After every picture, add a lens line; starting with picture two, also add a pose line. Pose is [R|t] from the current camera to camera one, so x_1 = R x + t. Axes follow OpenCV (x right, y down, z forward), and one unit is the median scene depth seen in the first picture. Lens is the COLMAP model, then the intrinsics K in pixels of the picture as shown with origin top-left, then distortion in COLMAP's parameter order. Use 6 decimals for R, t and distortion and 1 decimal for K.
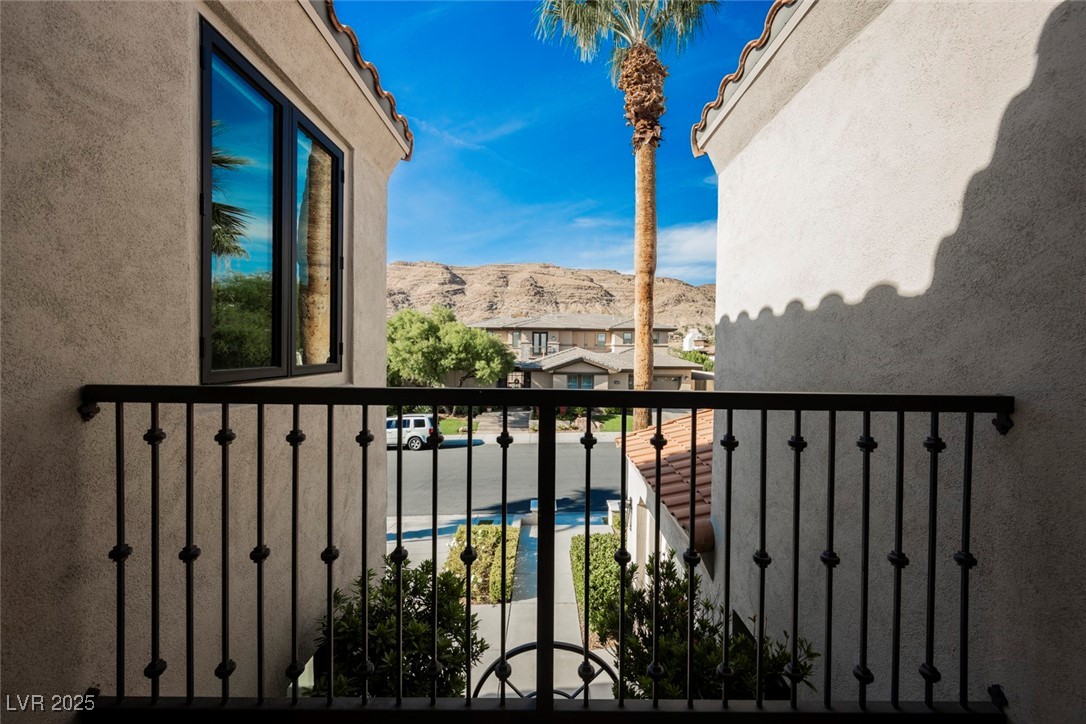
lens RADIAL K [[428.1, 0, 548.6], [0, 428.1, 361.6], [0, 0, 1]] dist [-0.002290, -0.000080]
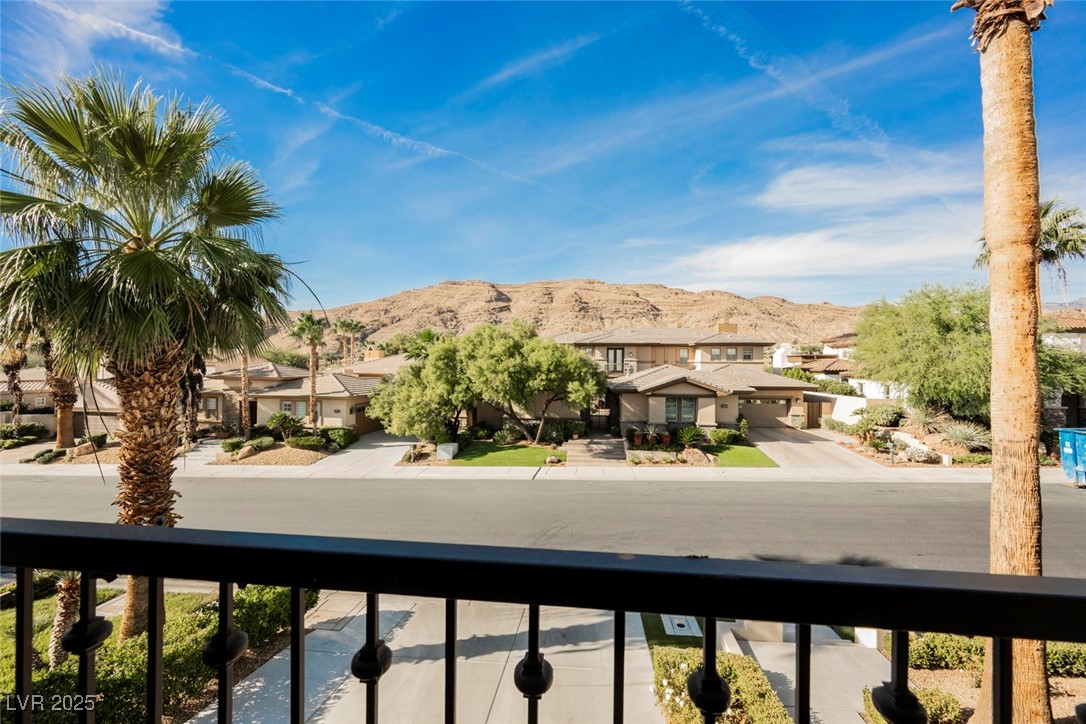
lens RADIAL K [[427.3, 0, 543.0], [0, 427.3, 362.0], [0, 0, 1]] dist [-0.001713, 0.000205]
pose [[0.993710, -0.004189, -0.111909, -0.071403], [0.000151, 0.999349, -0.036066, -0.006003], [0.111988, 0.035822, 0.993064, 0.075622]]
